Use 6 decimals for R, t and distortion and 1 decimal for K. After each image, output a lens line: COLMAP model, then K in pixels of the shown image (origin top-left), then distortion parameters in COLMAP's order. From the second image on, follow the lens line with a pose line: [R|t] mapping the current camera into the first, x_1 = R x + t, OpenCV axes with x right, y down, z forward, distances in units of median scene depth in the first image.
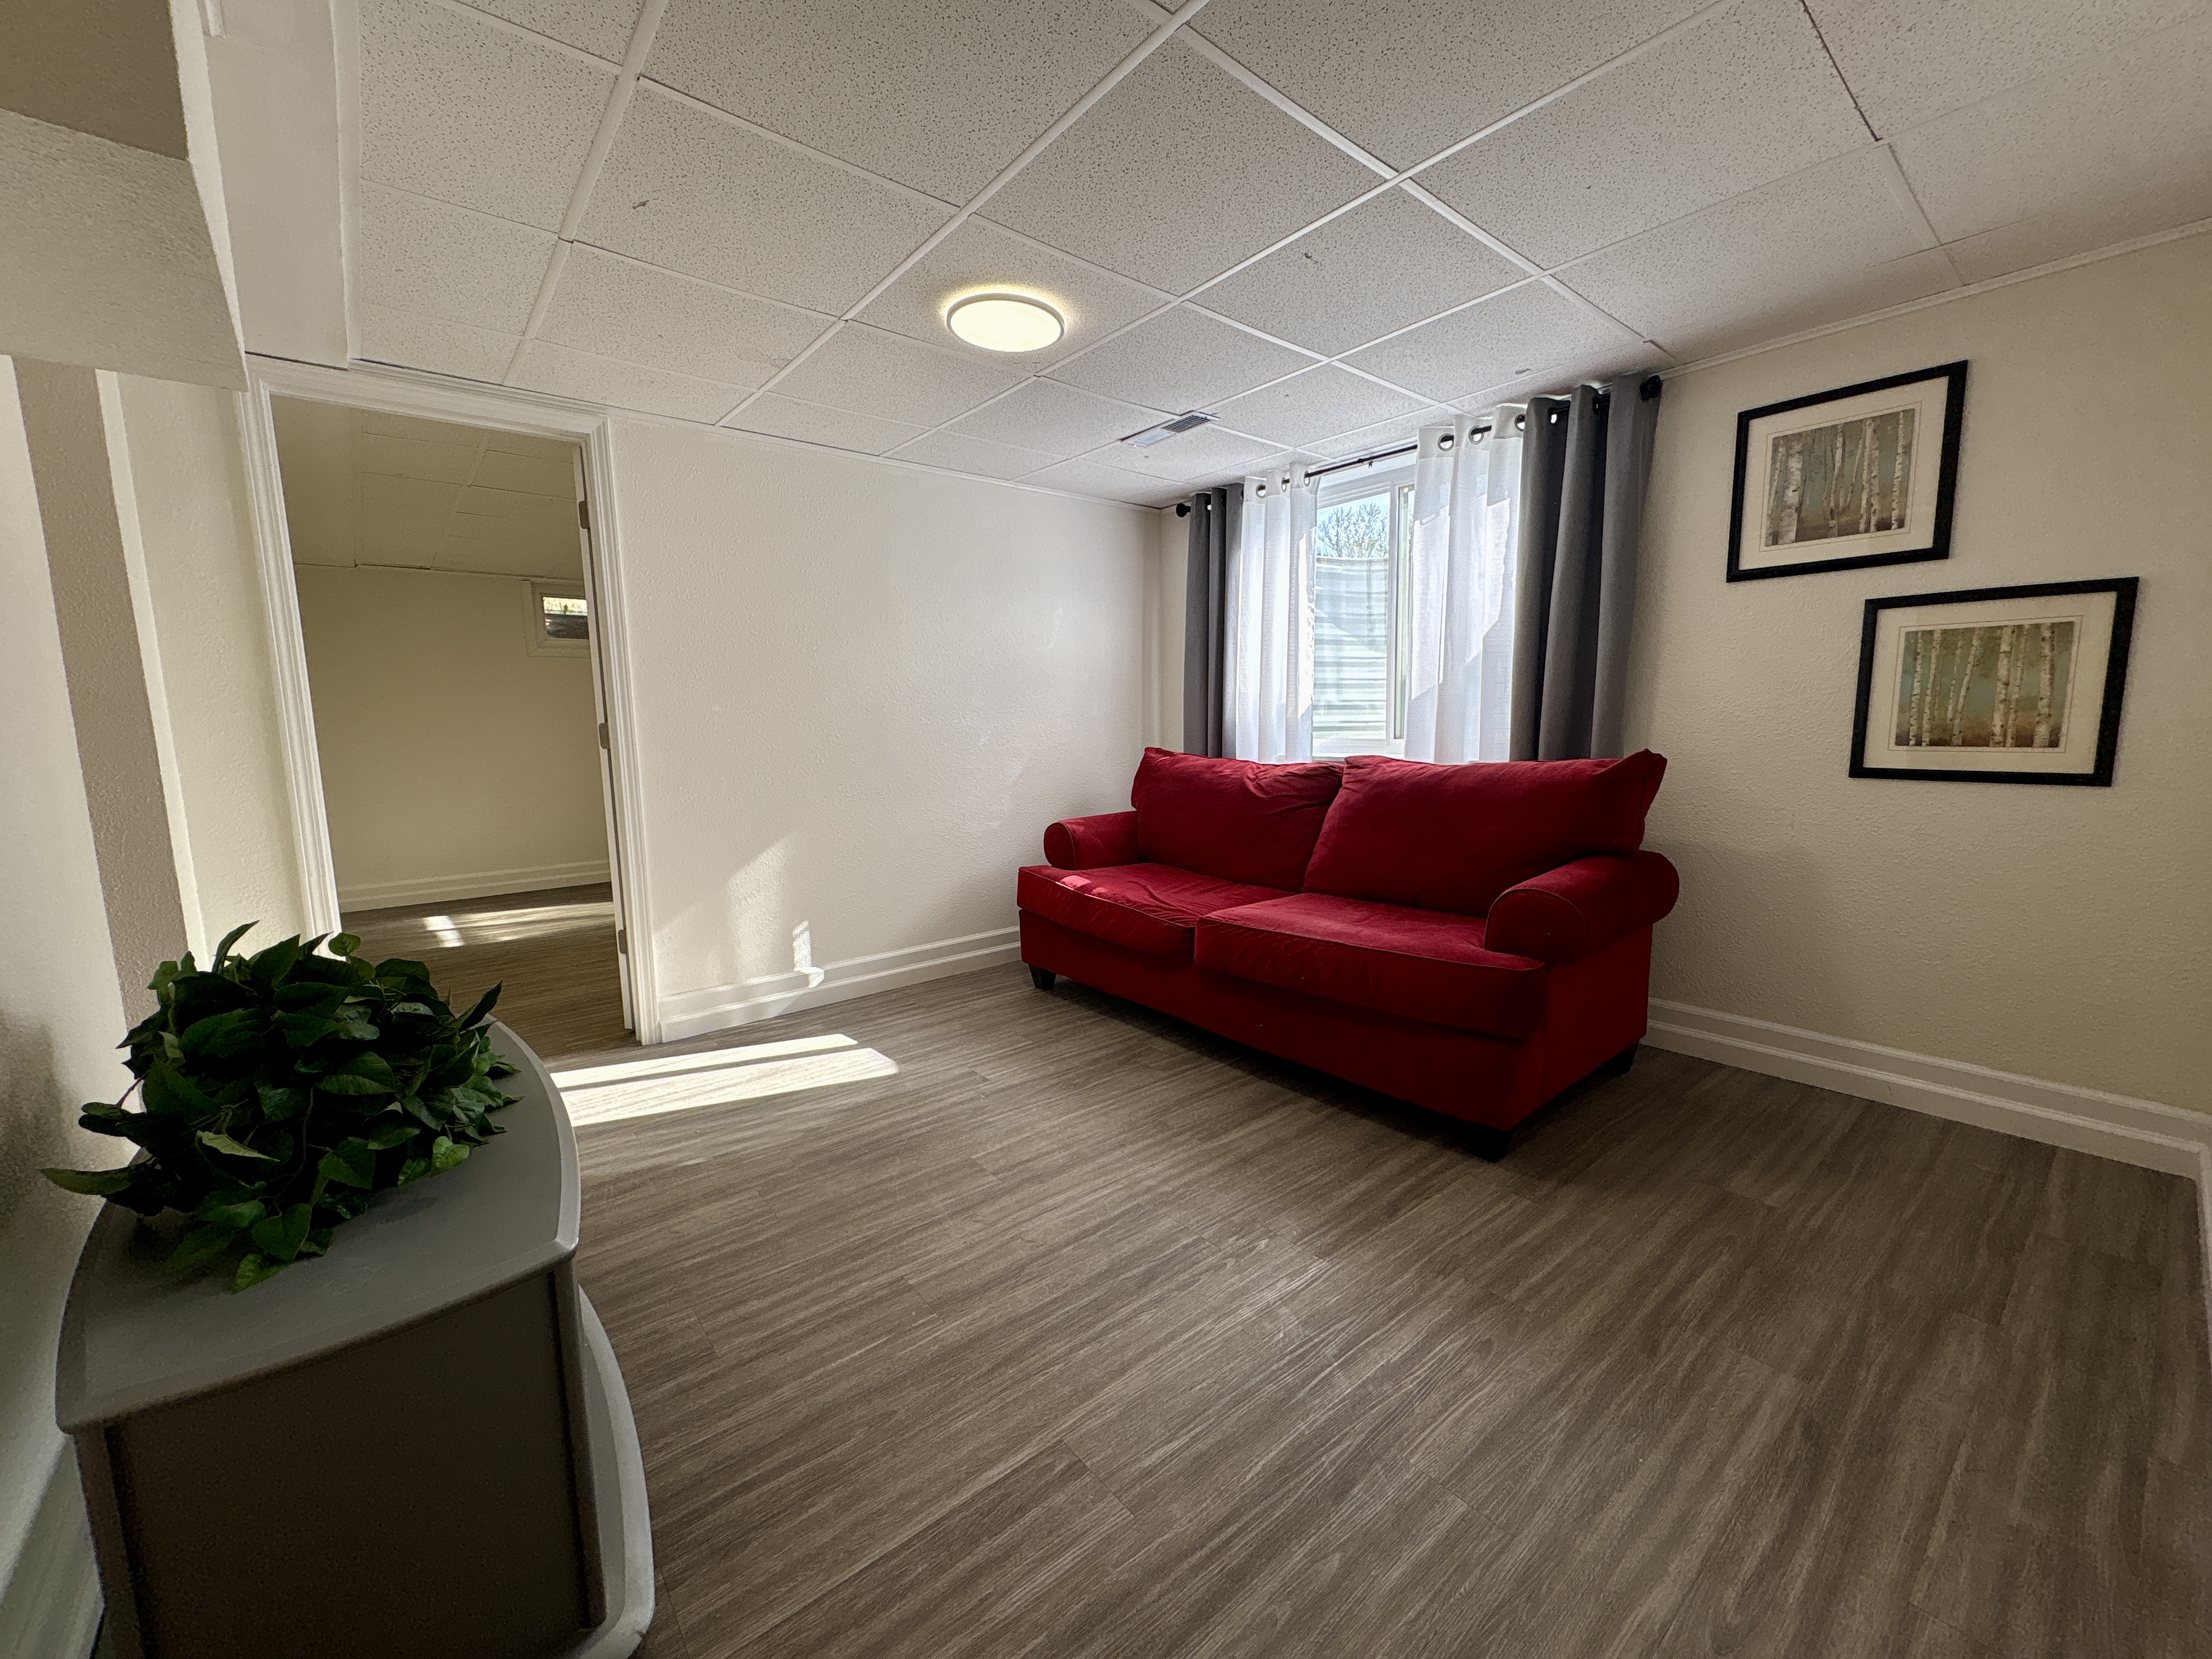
lens RADIAL K [[878.9, 0, 1104.1], [0, 878.9, 829.4], [0, 0, 1]] dist [0.000470, 0.000044]
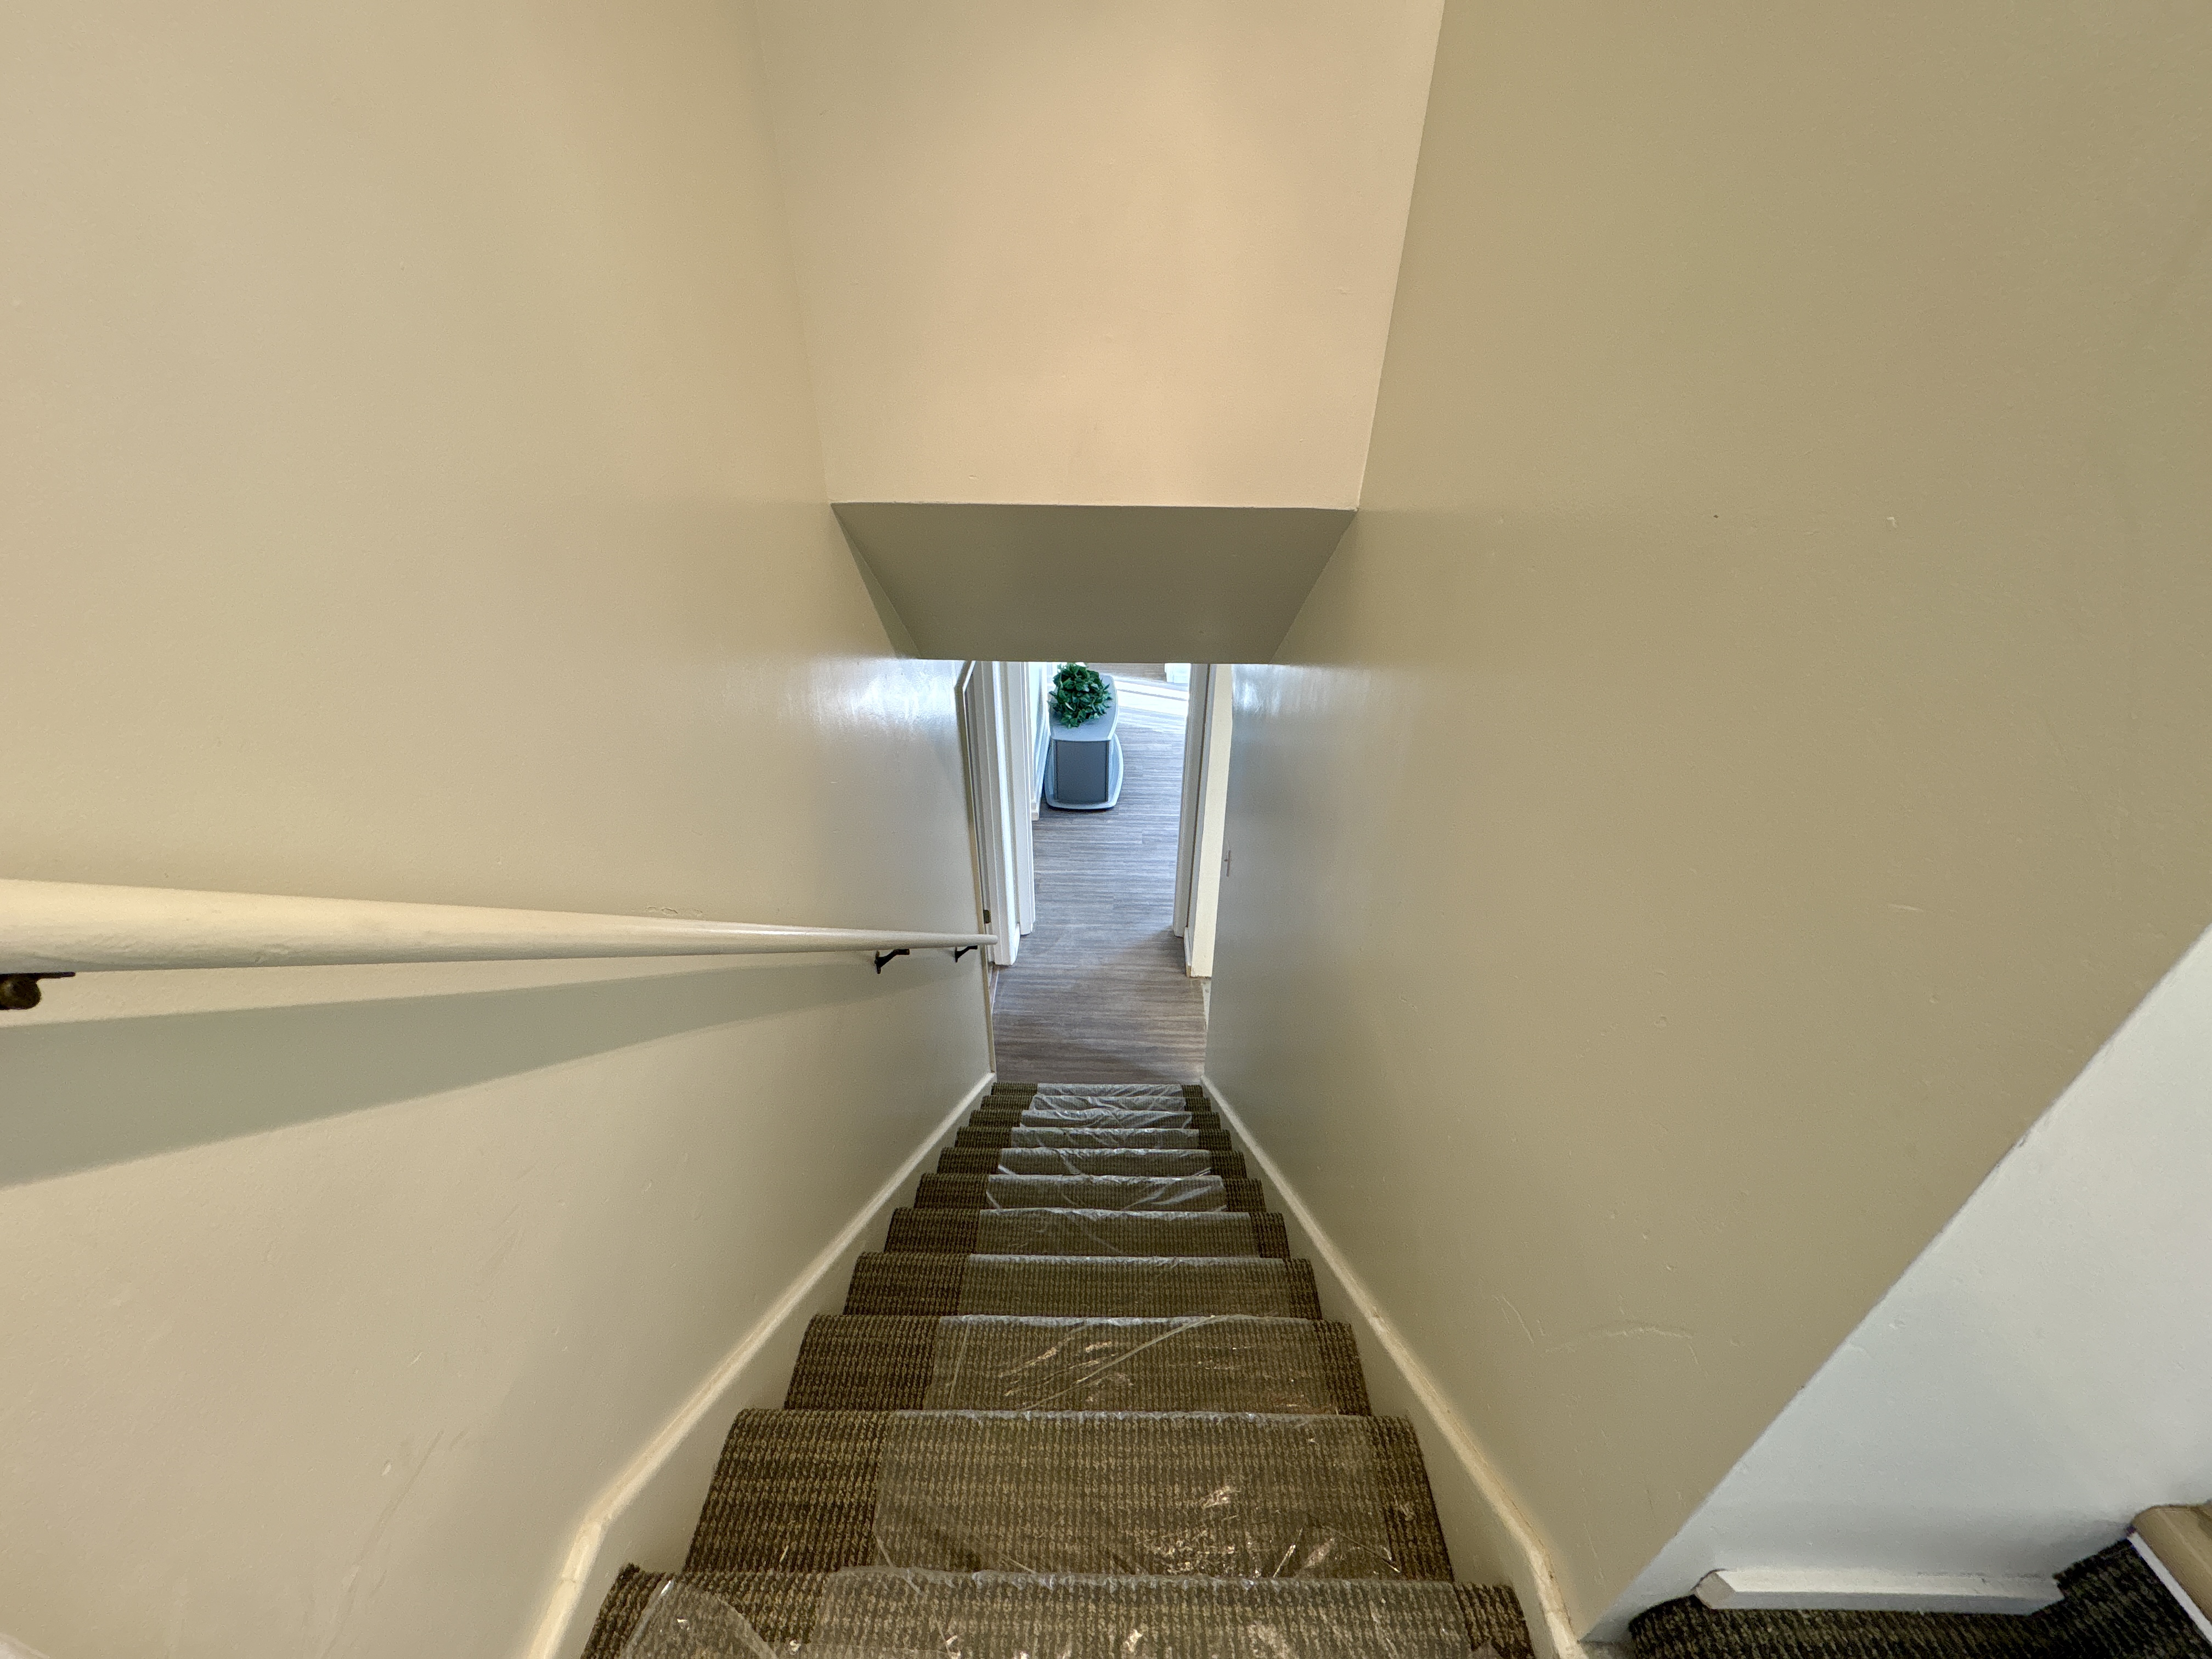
lens RADIAL K [[878.9, 0, 1104.1], [0, 878.9, 829.4], [0, 0, 1]] dist [0.000470, 0.000044]
pose [[0.763170, 0.369269, -0.530294, 1.269951], [-0.106050, 0.881083, 0.460919, -0.797069], [0.637436, -0.295522, 0.711577, -1.590329]]
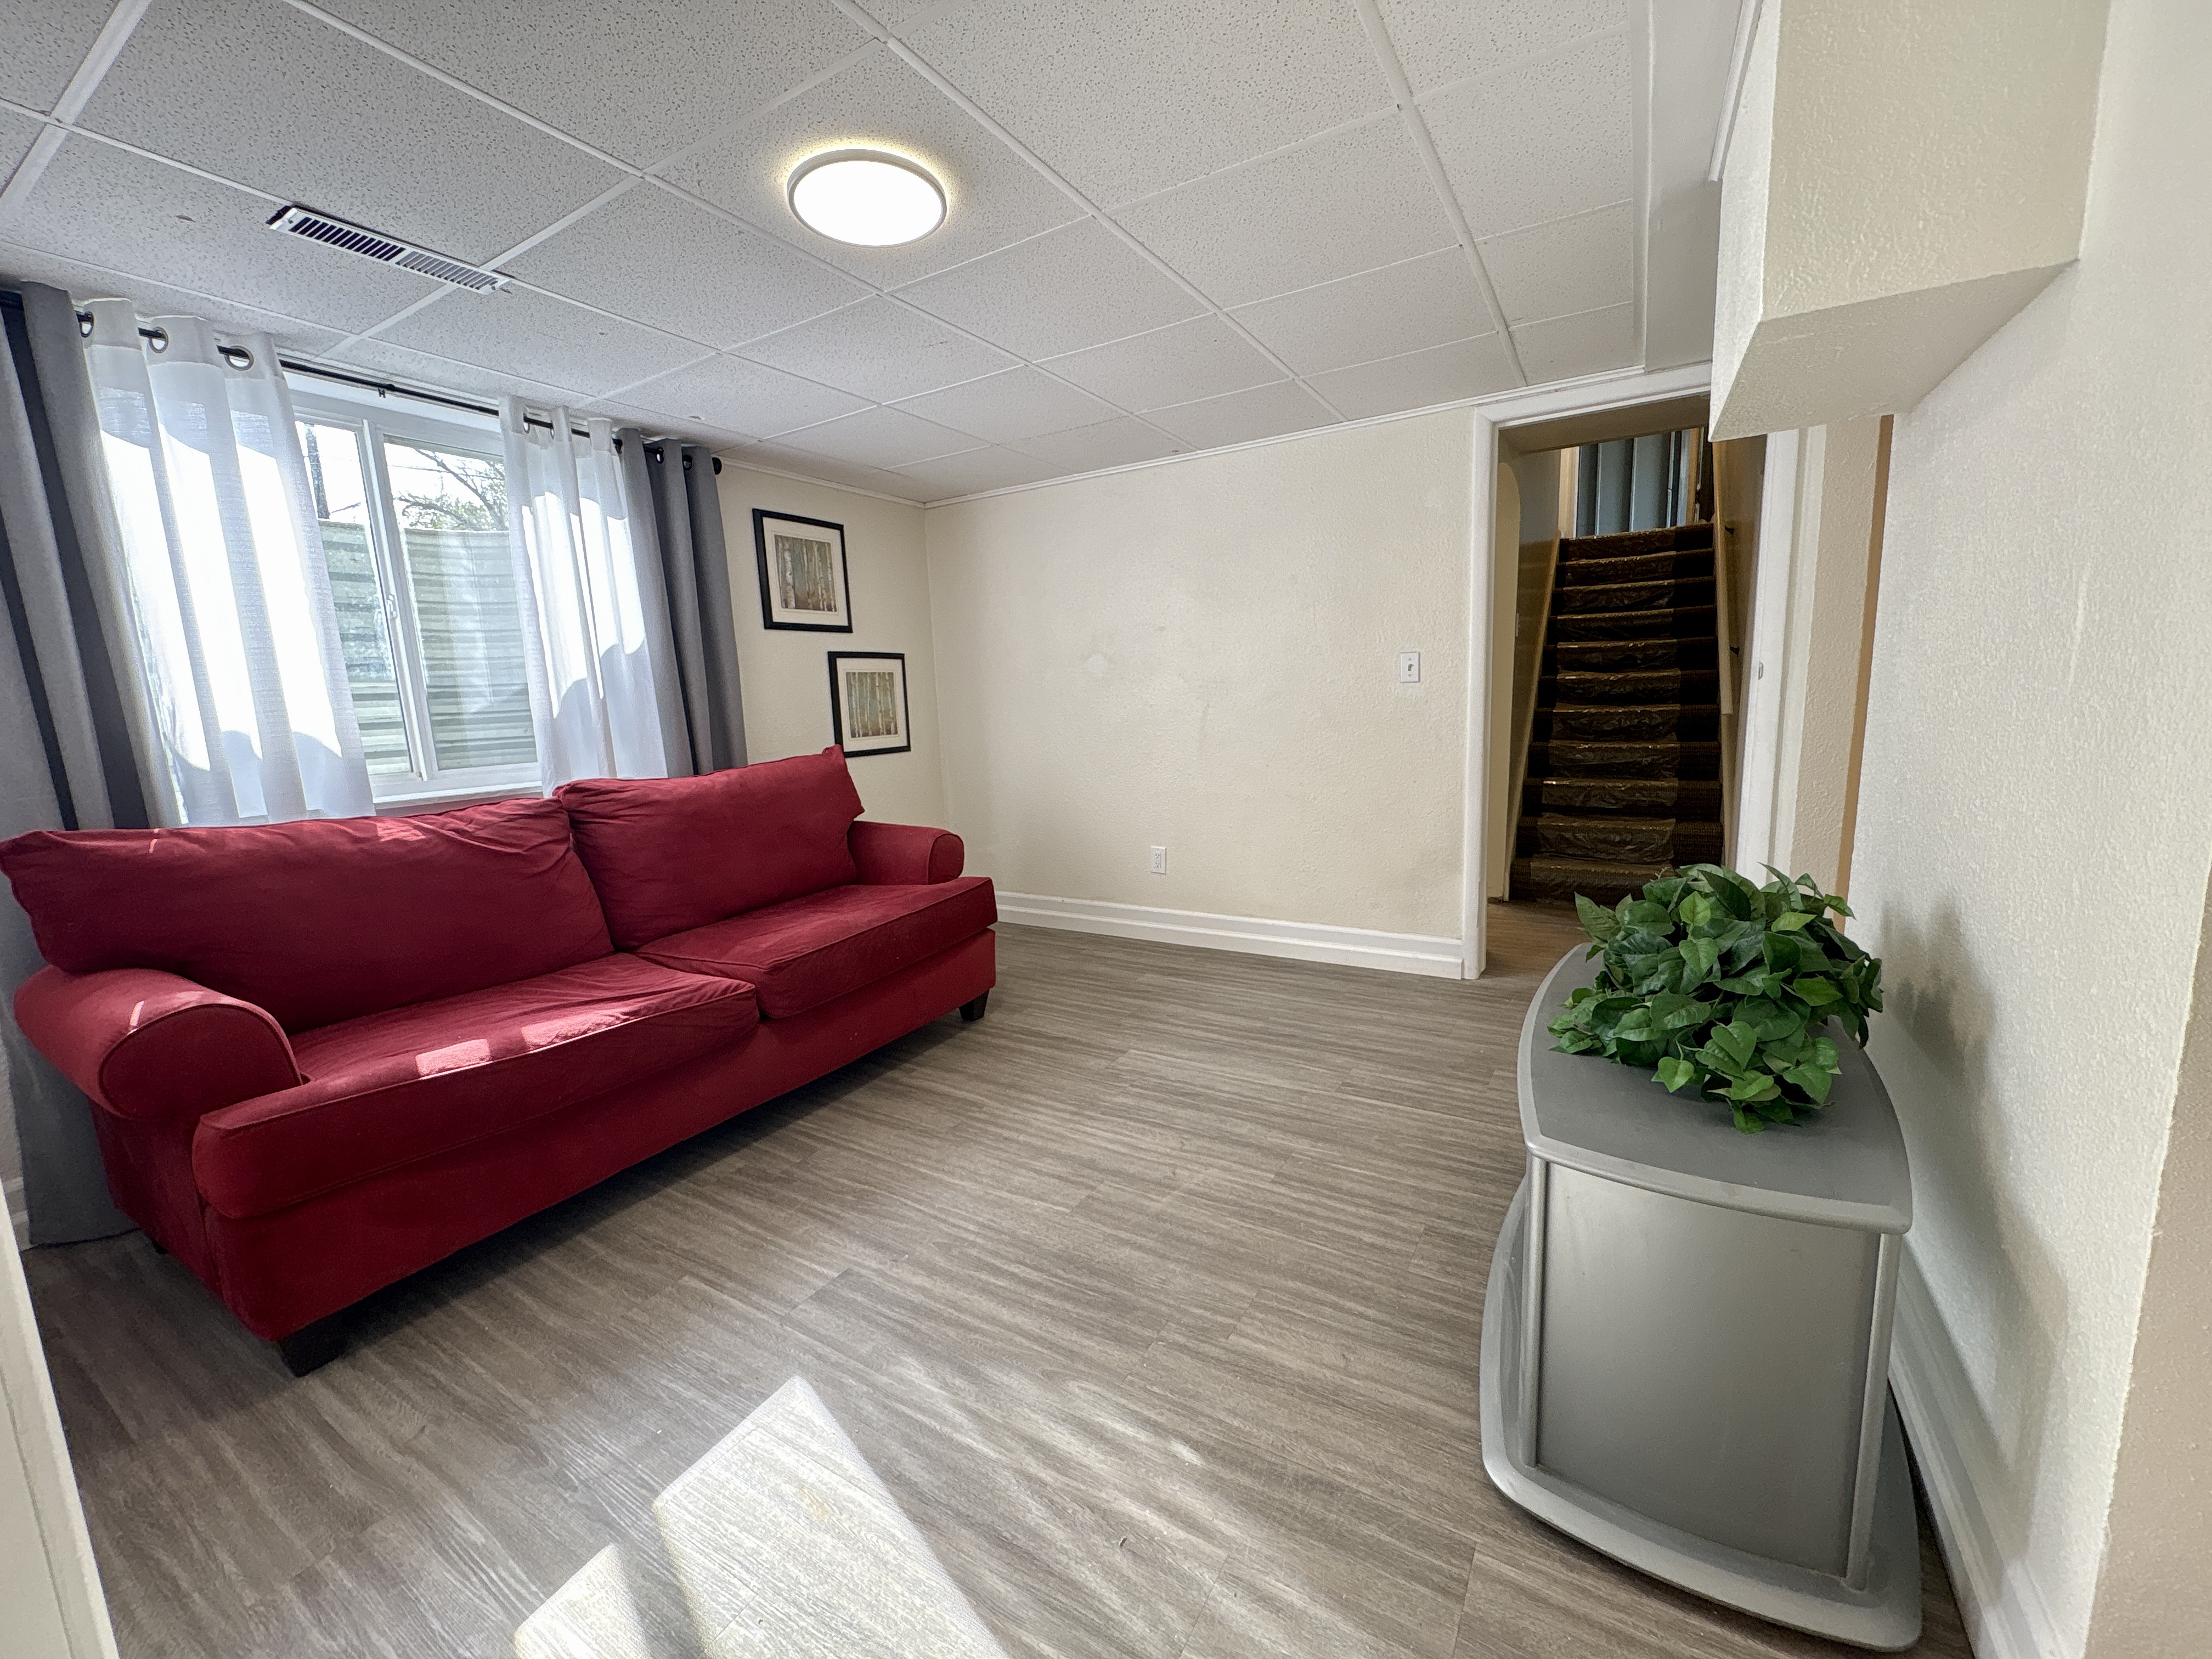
lens RADIAL K [[878.9, 0, 1104.1], [0, 878.9, 829.4], [0, 0, 1]] dist [0.000470, 0.000044]
pose [[-0.329957, -0.114243, 0.937058, -1.009698], [0.166940, 0.969943, 0.177035, -0.160219], [-0.929118, 0.214847, -0.300968, 1.226680]]
